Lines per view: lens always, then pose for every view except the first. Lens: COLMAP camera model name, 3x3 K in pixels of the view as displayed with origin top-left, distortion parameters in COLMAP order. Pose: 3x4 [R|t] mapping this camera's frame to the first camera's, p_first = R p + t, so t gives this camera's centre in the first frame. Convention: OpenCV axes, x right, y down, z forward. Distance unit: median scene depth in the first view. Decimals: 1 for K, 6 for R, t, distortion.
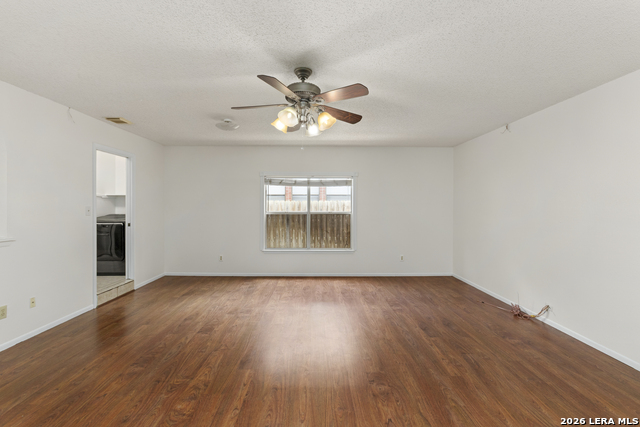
lens RADIAL K [[288.3, 0, 316.4], [0, 288.3, 204.5], [0, 0, 1]] dist [-0.009078, 0.003555]
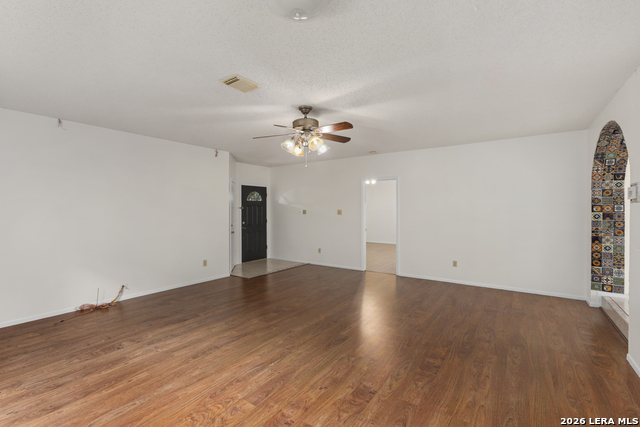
lens RADIAL K [[288.3, 0, 314.5], [0, 288.3, 213.7], [0, 0, 1]] dist [-0.009078, 0.003555]
pose [[-0.802484, -0.011512, 0.596563, -0.559804], [-0.006173, 0.999921, 0.010992, 0.007673], [-0.596642, 0.005139, -0.802491, 1.308005]]
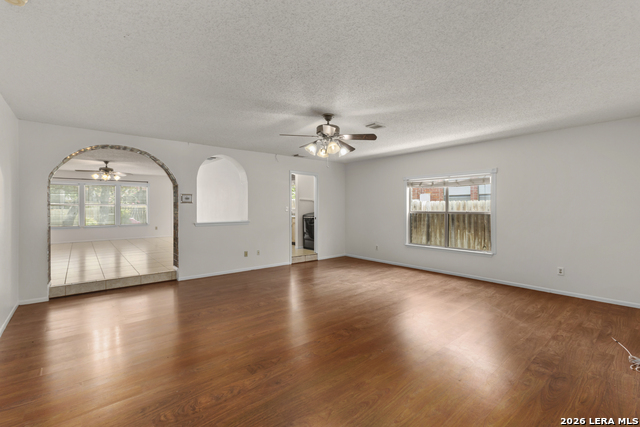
lens RADIAL K [[288.3, 0, 320.3], [0, 288.3, 208.4], [0, 0, 1]] dist [-0.009078, 0.003555]
pose [[0.643728, -0.000430, -0.765254, 0.688869], [0.008299, 0.999945, 0.006419, 0.006301], [0.765209, -0.010483, 0.643696, -0.000183]]
